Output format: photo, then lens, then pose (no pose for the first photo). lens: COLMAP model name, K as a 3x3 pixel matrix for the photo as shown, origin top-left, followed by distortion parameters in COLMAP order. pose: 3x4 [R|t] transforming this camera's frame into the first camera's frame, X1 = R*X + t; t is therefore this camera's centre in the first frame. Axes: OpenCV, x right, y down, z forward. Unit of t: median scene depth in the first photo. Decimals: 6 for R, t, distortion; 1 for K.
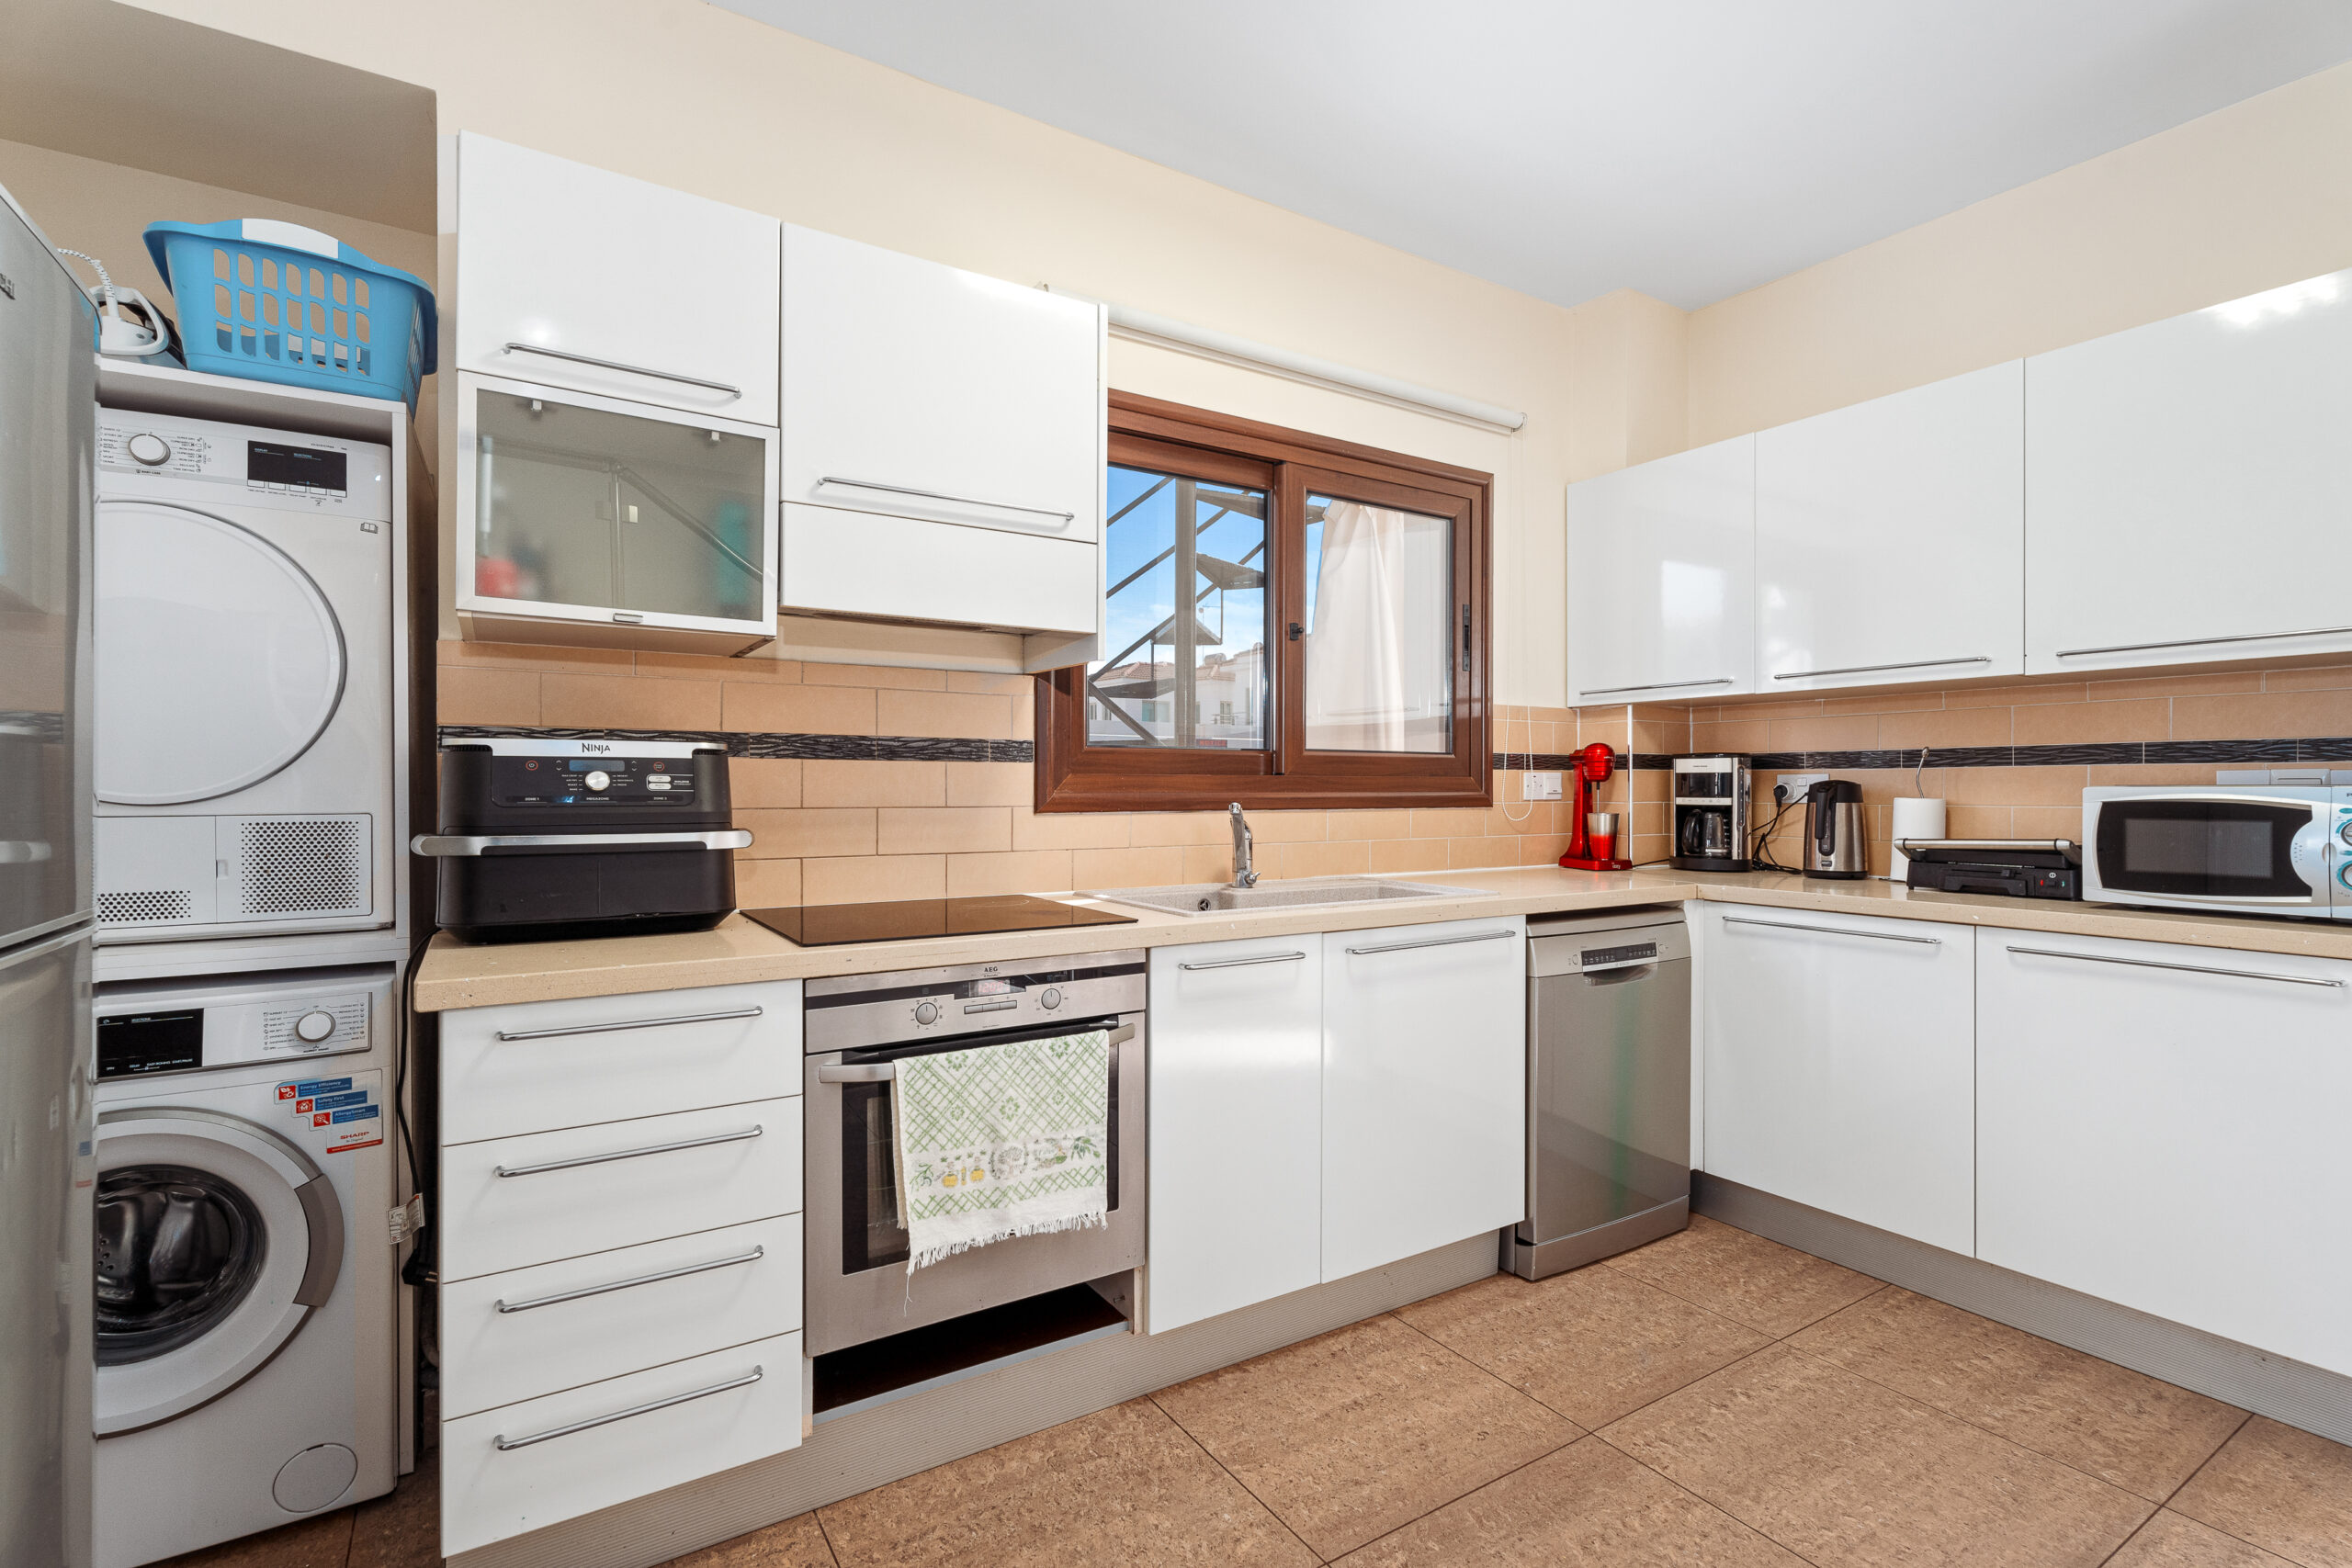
lens RADIAL K [[1064.8, 0, 1171.9], [0, 1064.8, 784.5], [0, 0, 1]] dist [0.001955, -0.001054]
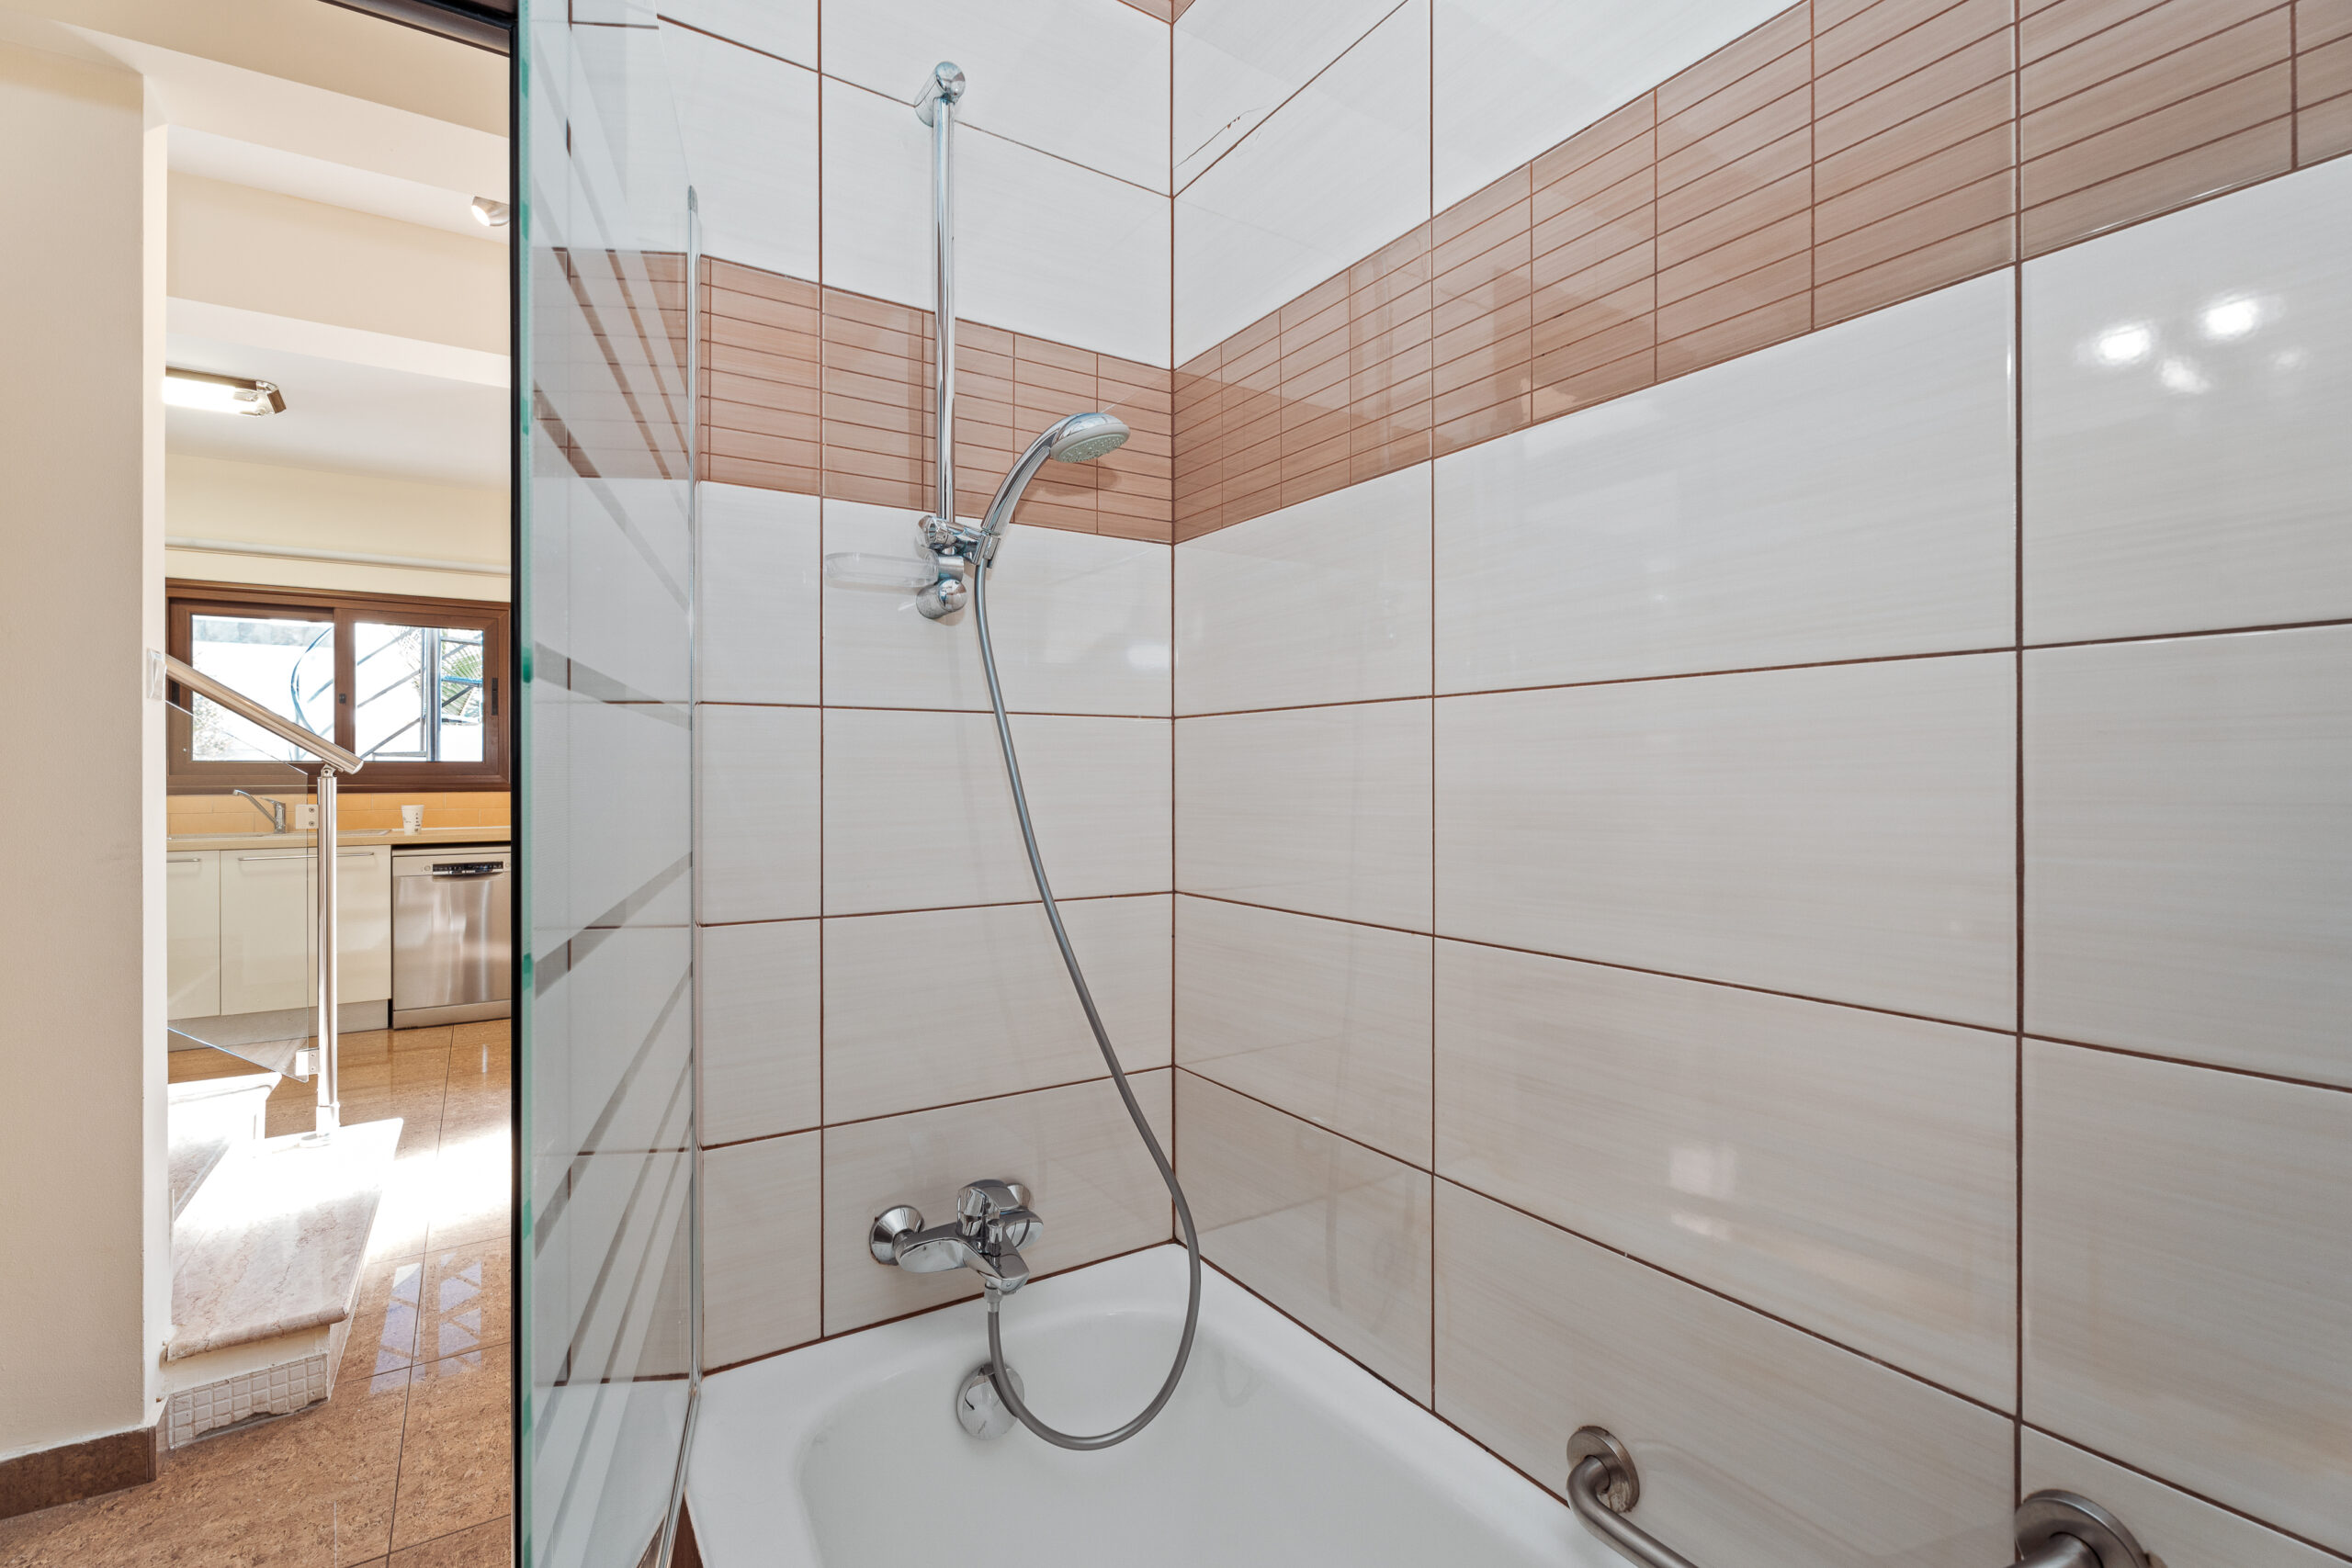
lens RADIAL K [[1064.8, 0, 1161.5], [0, 1064.8, 781.5], [0, 0, 1]] dist [0.001955, -0.001054]
pose [[0.999975, -0.005963, 0.003697, 2.037876], [0.005931, 0.999946, 0.008566, -0.006762], [-0.003748, -0.008544, 0.999956, -1.150548]]
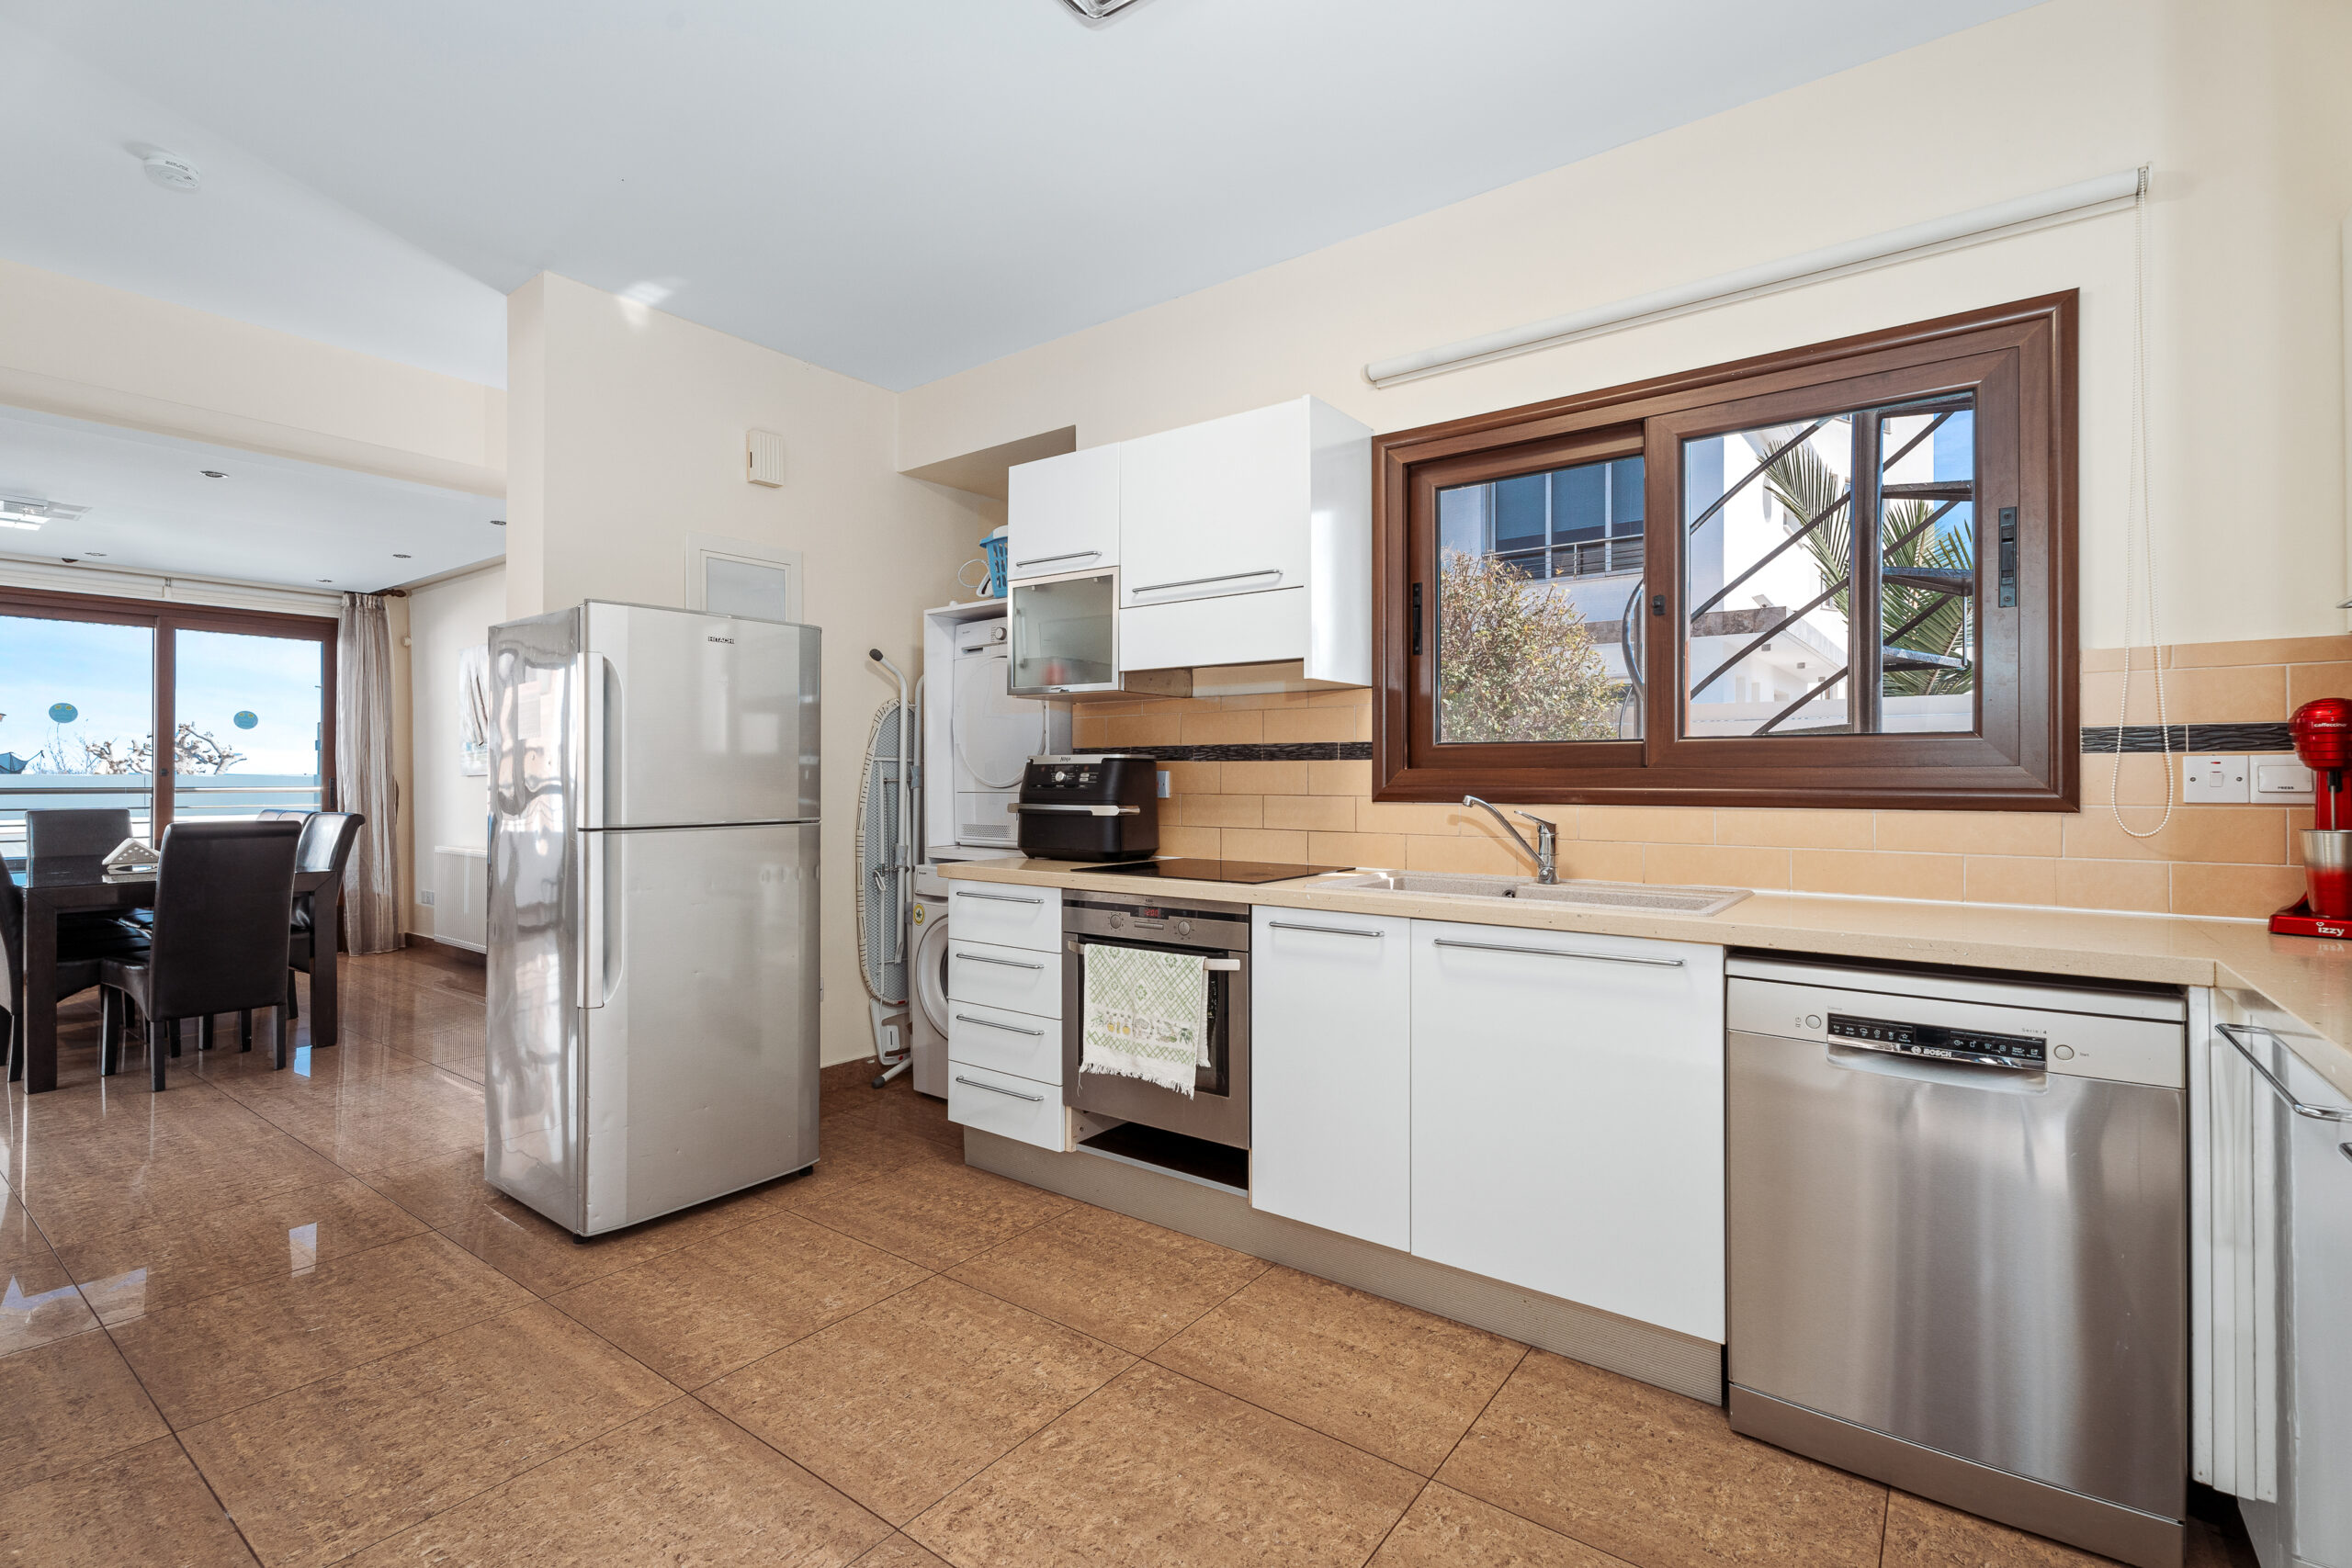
lens RADIAL K [[1064.8, 0, 1163.8], [0, 1064.8, 766.7], [0, 0, 1]] dist [0.001955, -0.001054]
pose [[0.358220, -0.011182, -0.933570, 1.045394], [0.001816, 0.999935, -0.011281, 0.000278], [0.933636, 0.002346, 0.358216, 0.399633]]
